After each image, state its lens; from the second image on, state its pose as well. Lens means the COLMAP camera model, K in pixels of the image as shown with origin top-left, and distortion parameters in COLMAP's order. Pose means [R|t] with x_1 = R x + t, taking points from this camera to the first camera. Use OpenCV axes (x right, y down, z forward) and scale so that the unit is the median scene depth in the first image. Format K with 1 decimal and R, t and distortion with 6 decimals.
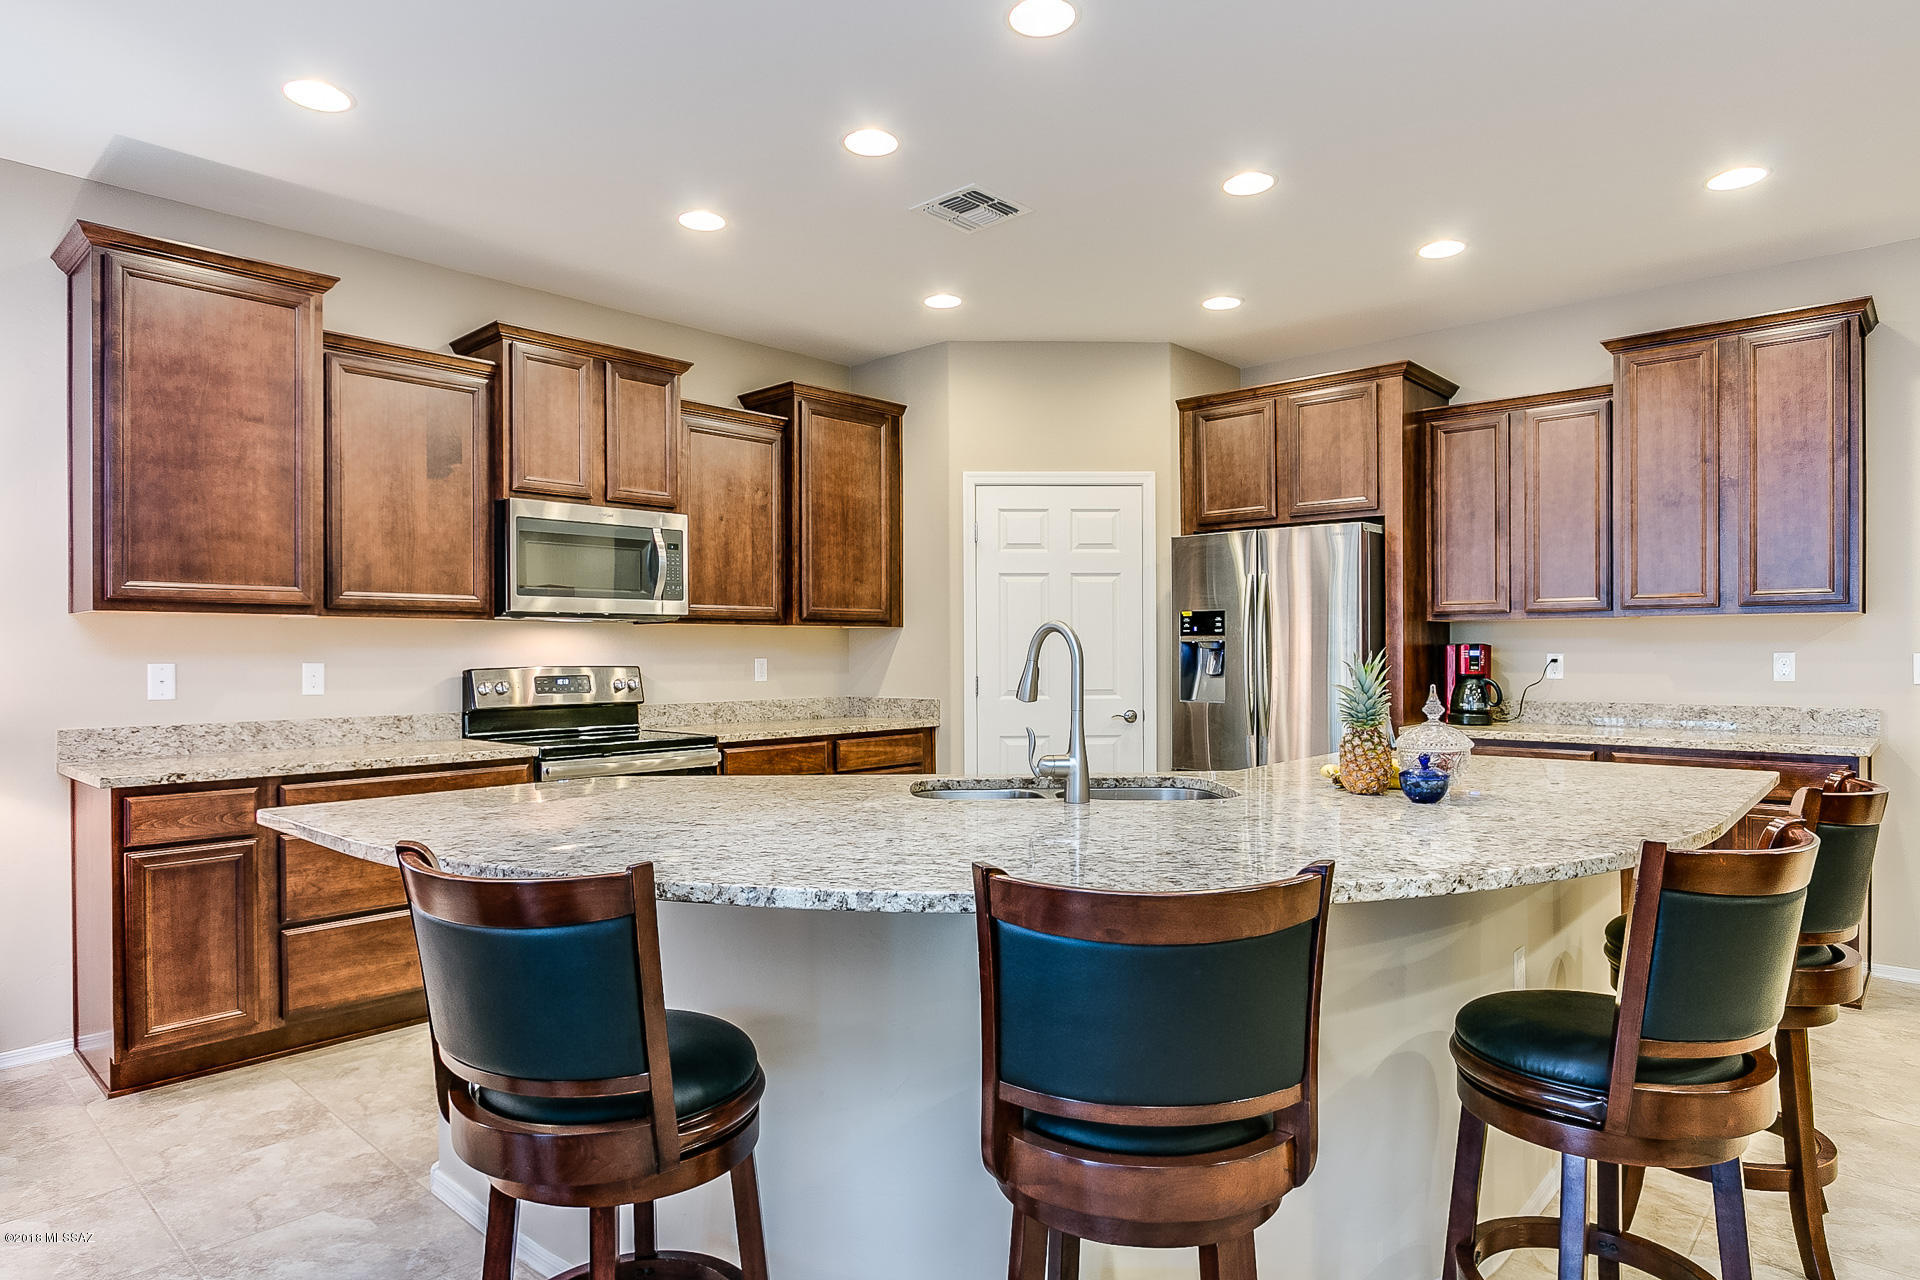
lens RADIAL K [[1103.9, 0, 949.8], [0, 1103.9, 645.2], [0, 0, 1]] dist [-0.003129, -0.002408]
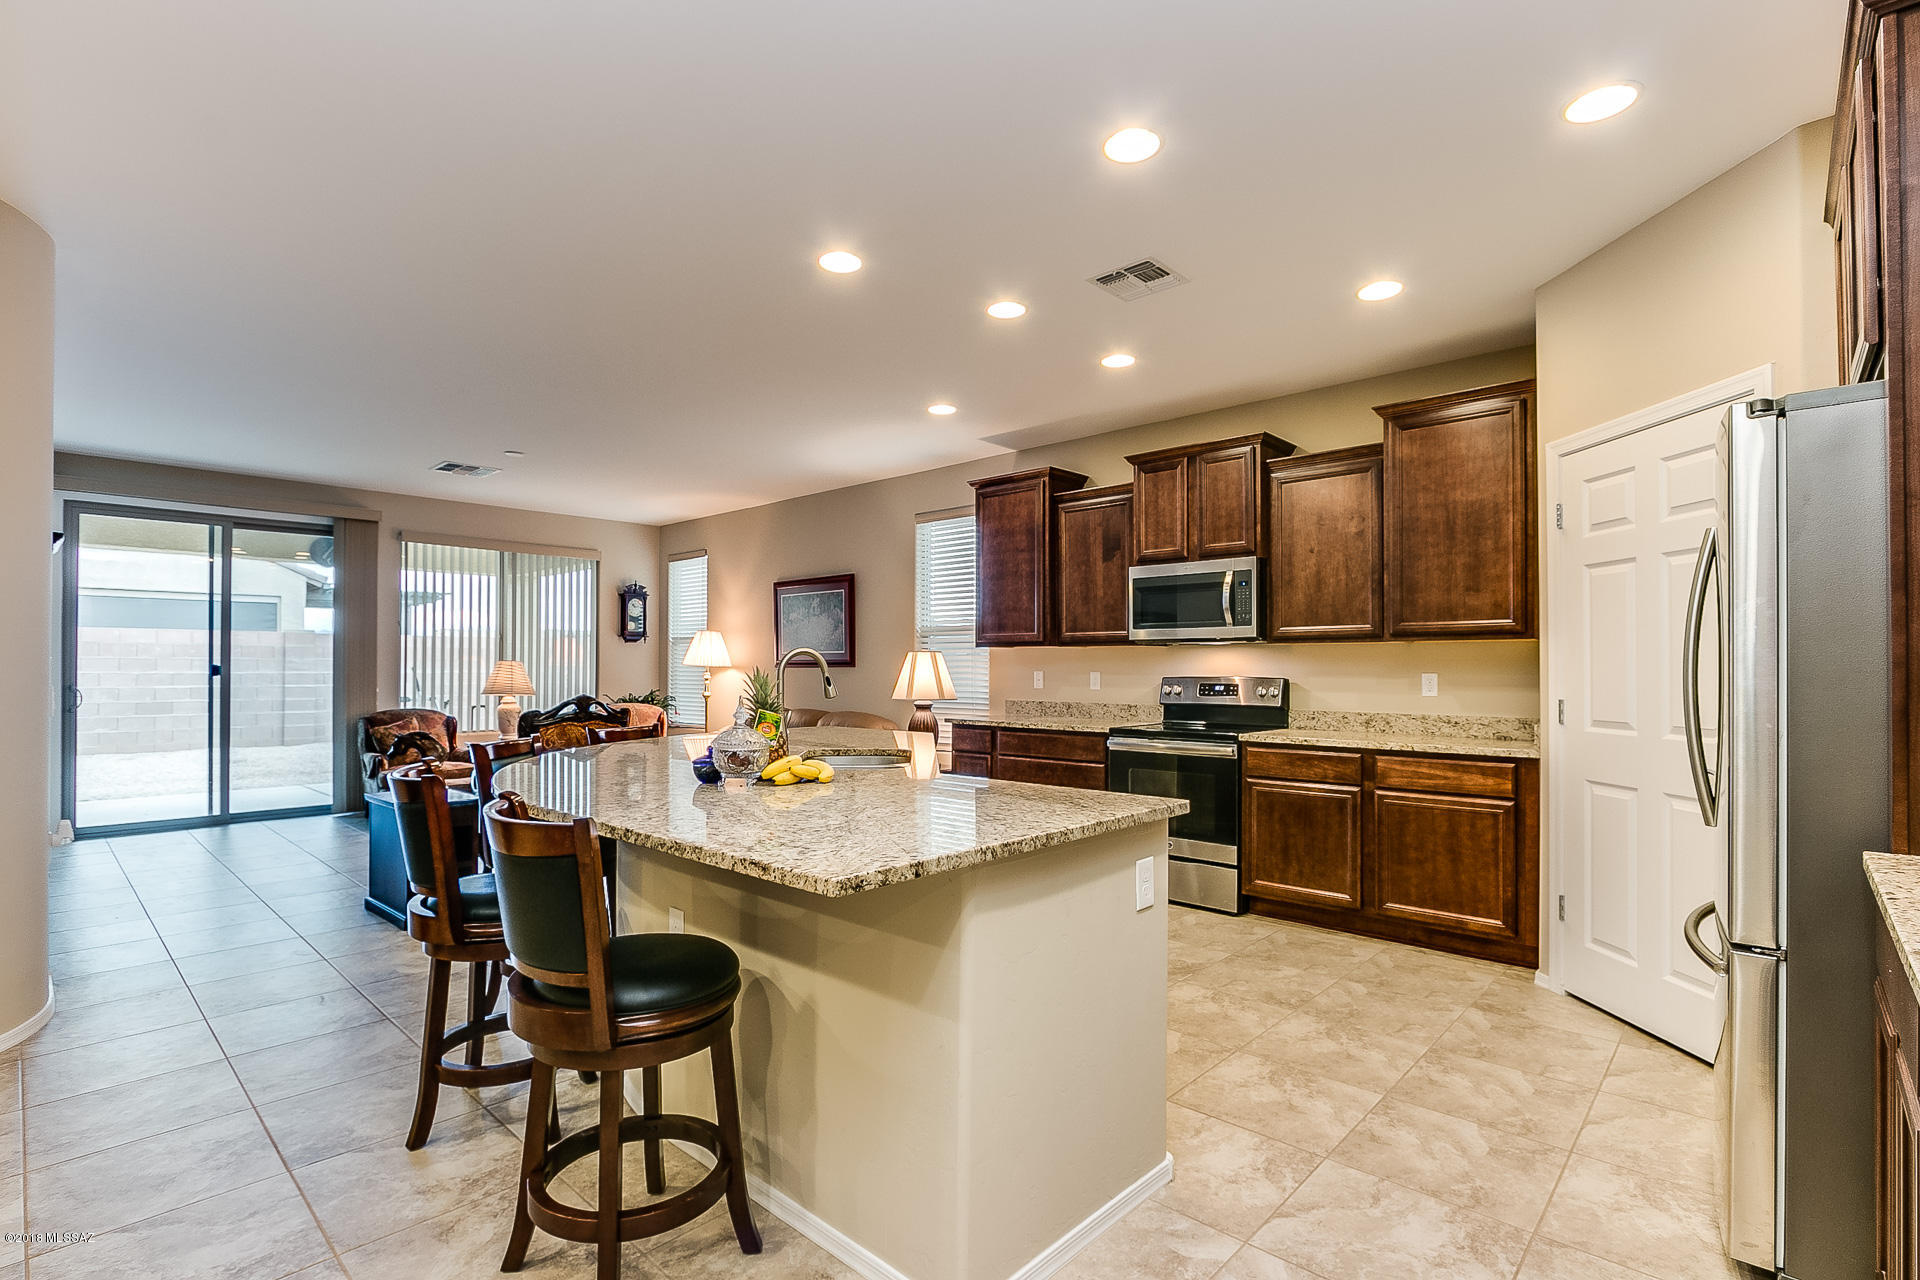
lens RADIAL K [[895.3, 0, 971.9], [0, 895.3, 659.2], [0, 0, 1]] dist [-0.018403, 0.003831]
pose [[0.009513, -0.003382, -0.999949, 0.764678], [0.004427, 0.999985, -0.003340, -0.000459], [0.999945, -0.004395, 0.009528, 0.672629]]
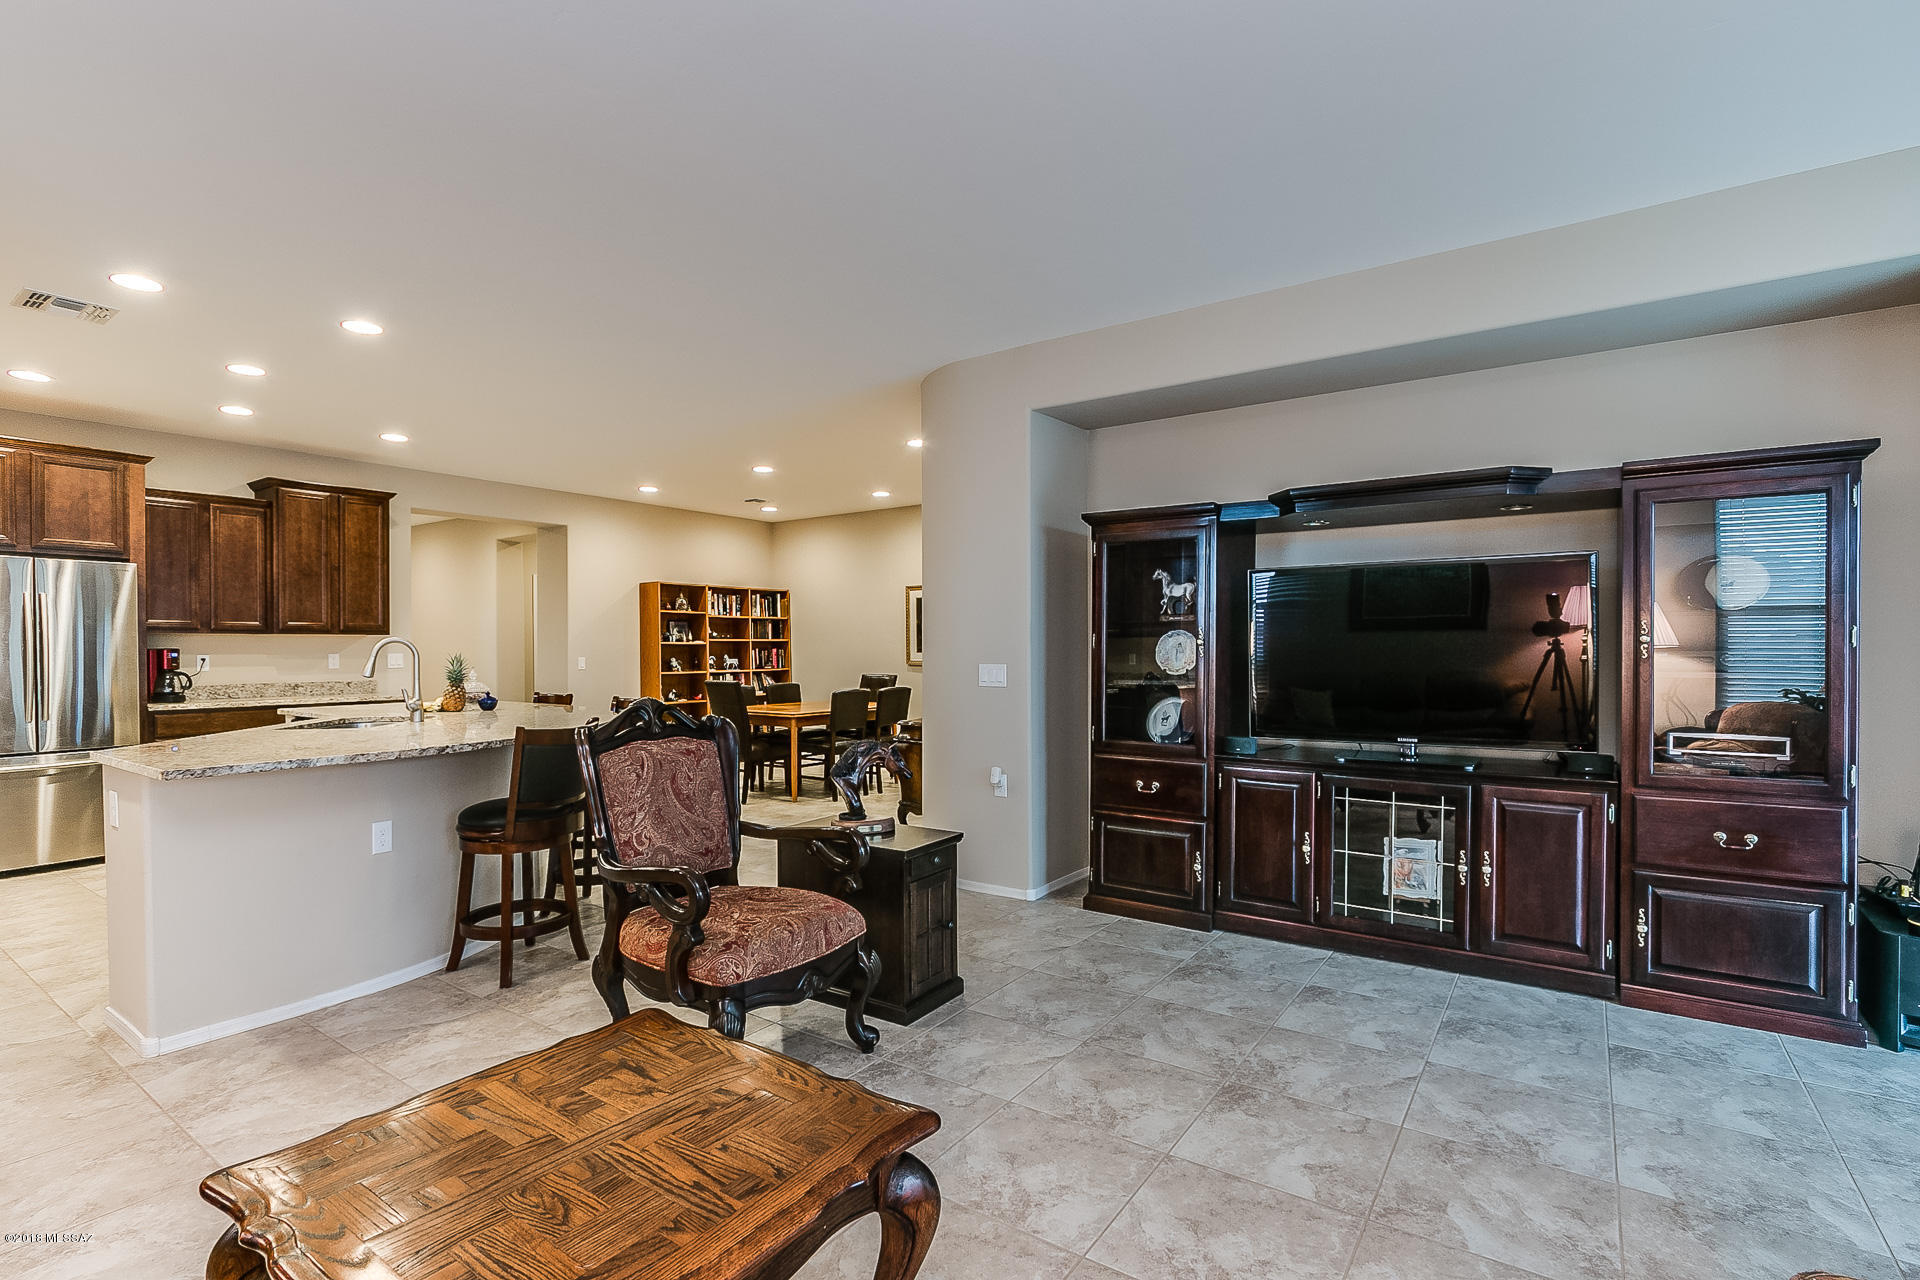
lens RADIAL K [[895.3, 0, 949.2], [0, 895.3, 663.0], [0, 0, 1]] dist [-0.018403, 0.003831]
pose [[-0.131664, -0.011586, 0.991227, -0.915879], [-0.001194, 0.999933, 0.011529, 0.003017], [-0.991294, 0.000334, -0.131669, 0.104887]]
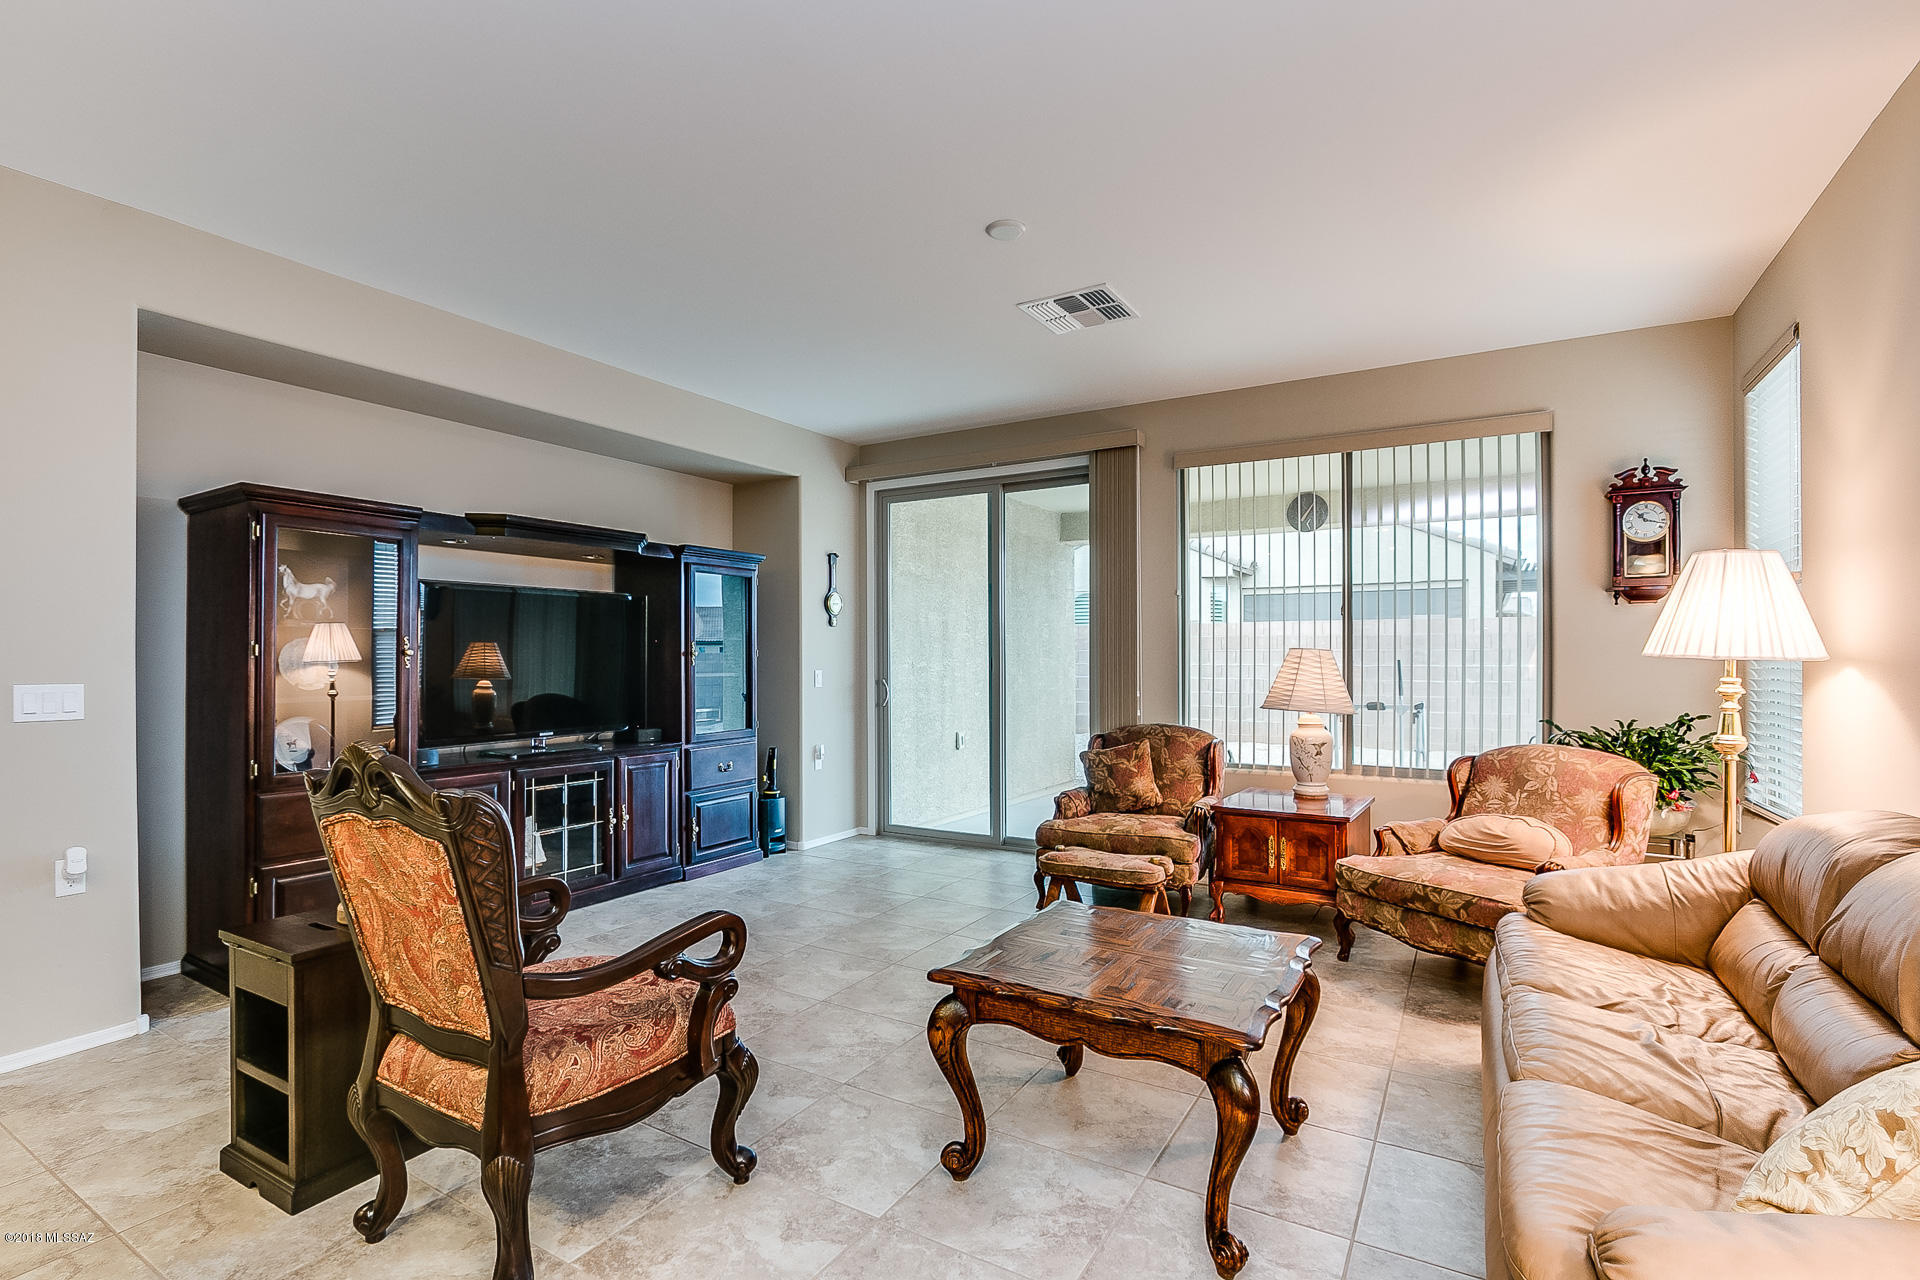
lens RADIAL K [[895.3, 0, 932.3], [0, 895.3, 660.9], [0, 0, 1]] dist [-0.018403, 0.003831]
pose [[-0.980640, 0.006499, -0.195710, -0.411415], [0.007087, 0.999972, -0.002306, 0.005304], [0.195690, -0.003648, -0.980659, 0.635908]]
